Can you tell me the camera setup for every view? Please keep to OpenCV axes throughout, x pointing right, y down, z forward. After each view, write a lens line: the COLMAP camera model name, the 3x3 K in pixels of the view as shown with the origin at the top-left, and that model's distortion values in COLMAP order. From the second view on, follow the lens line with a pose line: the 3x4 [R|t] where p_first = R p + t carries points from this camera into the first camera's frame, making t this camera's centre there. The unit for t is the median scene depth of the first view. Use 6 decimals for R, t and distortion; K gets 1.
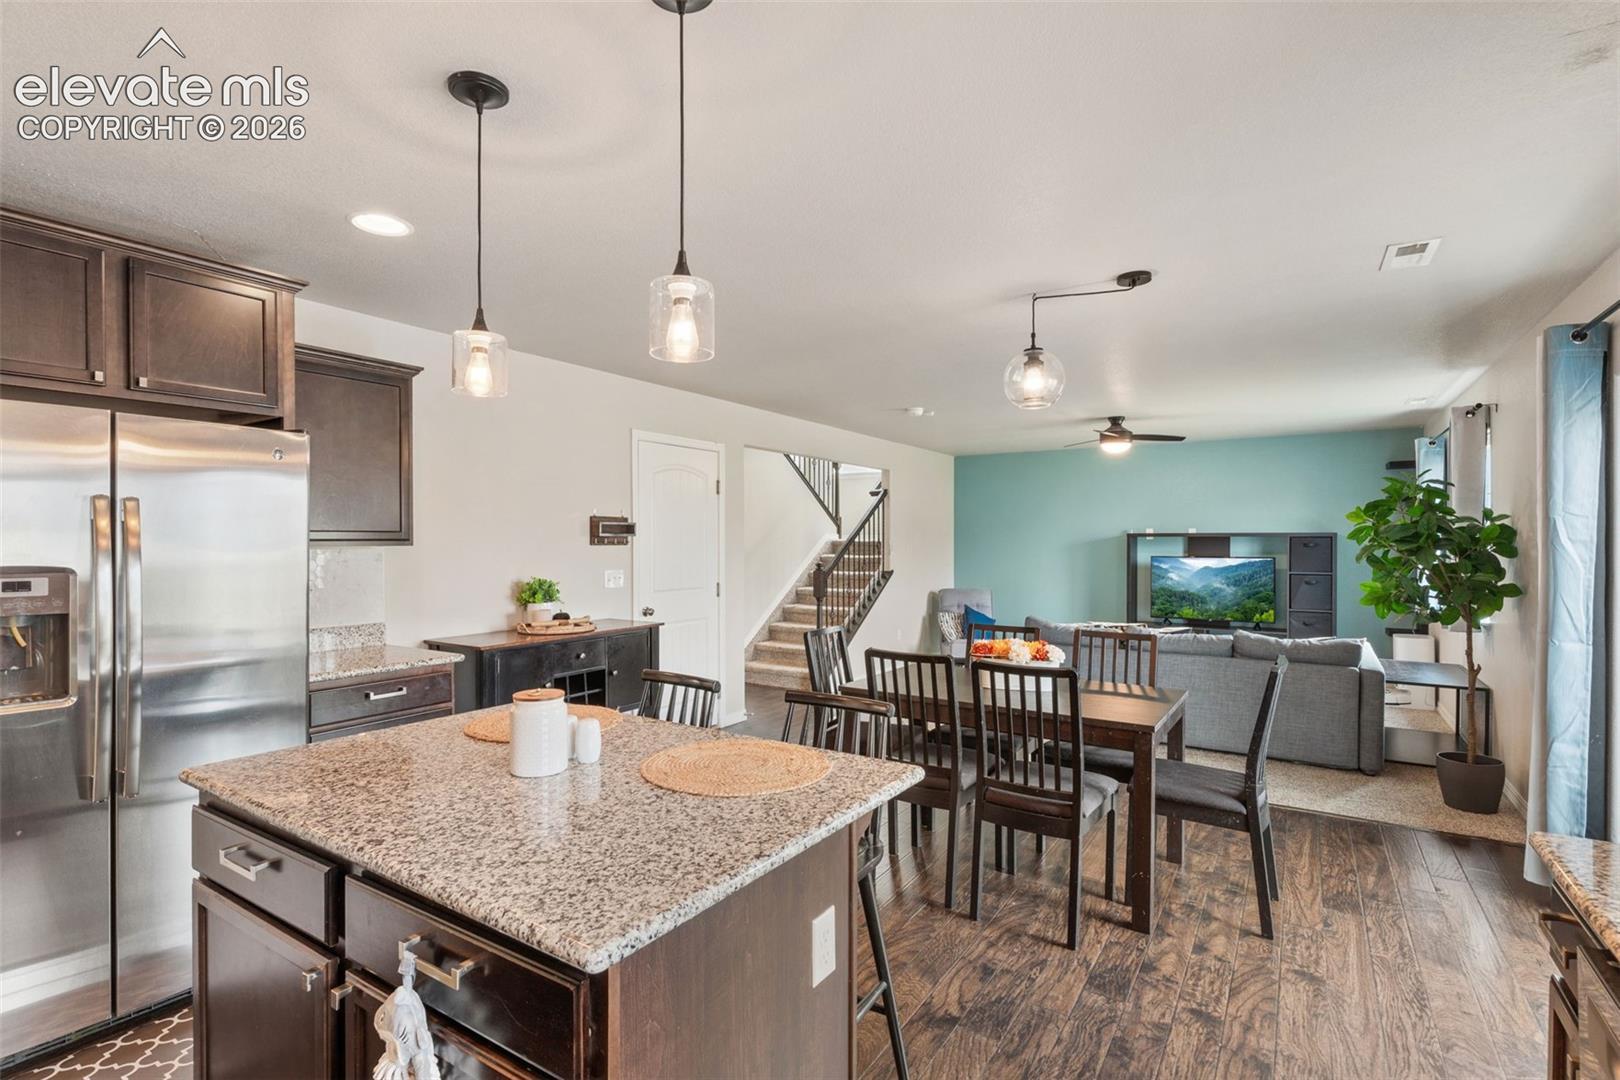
lens RADIAL K [[772.1, 0, 807.8], [0, 772.1, 558.2], [0, 0, 1]] dist [0.001509, 0.000148]
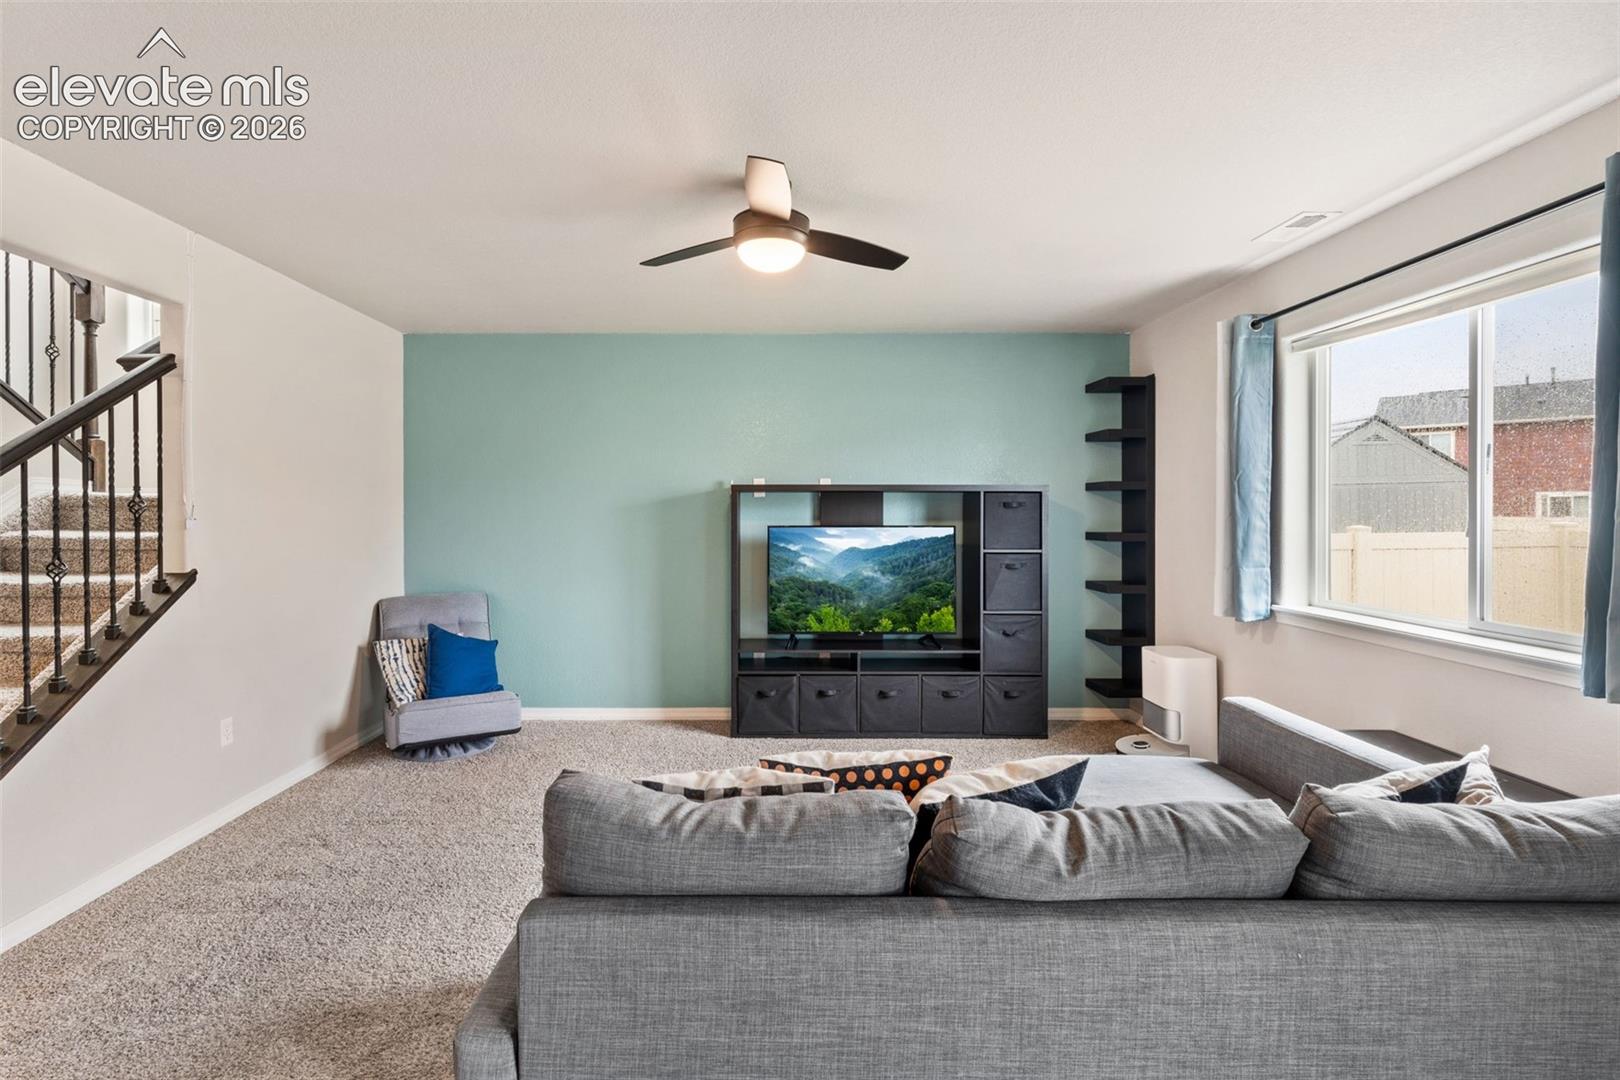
lens RADIAL K [[743.3, 0, 762.0], [0, 743.3, 512.0], [0, 0, 1]] dist [-0.001675, -0.000240]
pose [[0.845285, -0.001391, 0.534315, 0.214566], [0.012663, 0.999768, -0.017429, -0.004315], [-0.534166, 0.021498, 0.845106, 0.773728]]
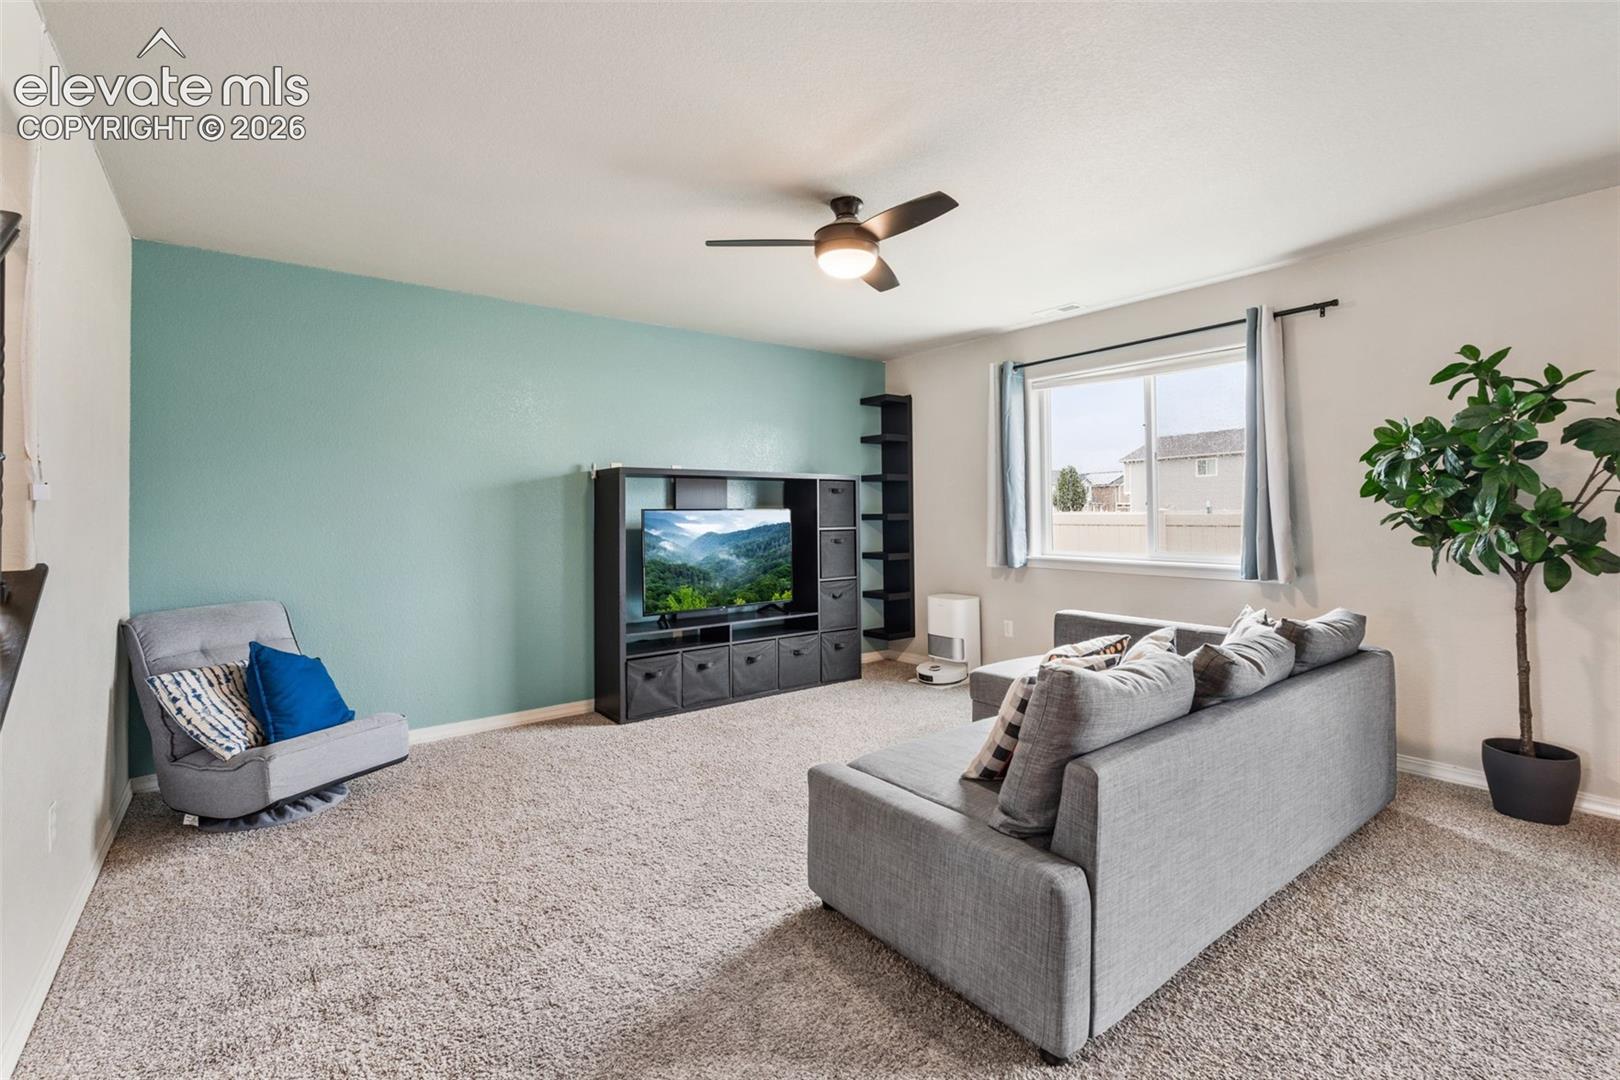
lens RADIAL K [[723.8, 0, 805.1], [0, 723.8, 496.8], [0, 0, 1]] dist [0.000981, 0.000037]
pose [[0.341583, 0.018295, 0.939674, -0.027459], [0.032350, 0.998989, -0.031210, 0.012870], [-0.939295, 0.041059, 0.340646, 1.005149]]
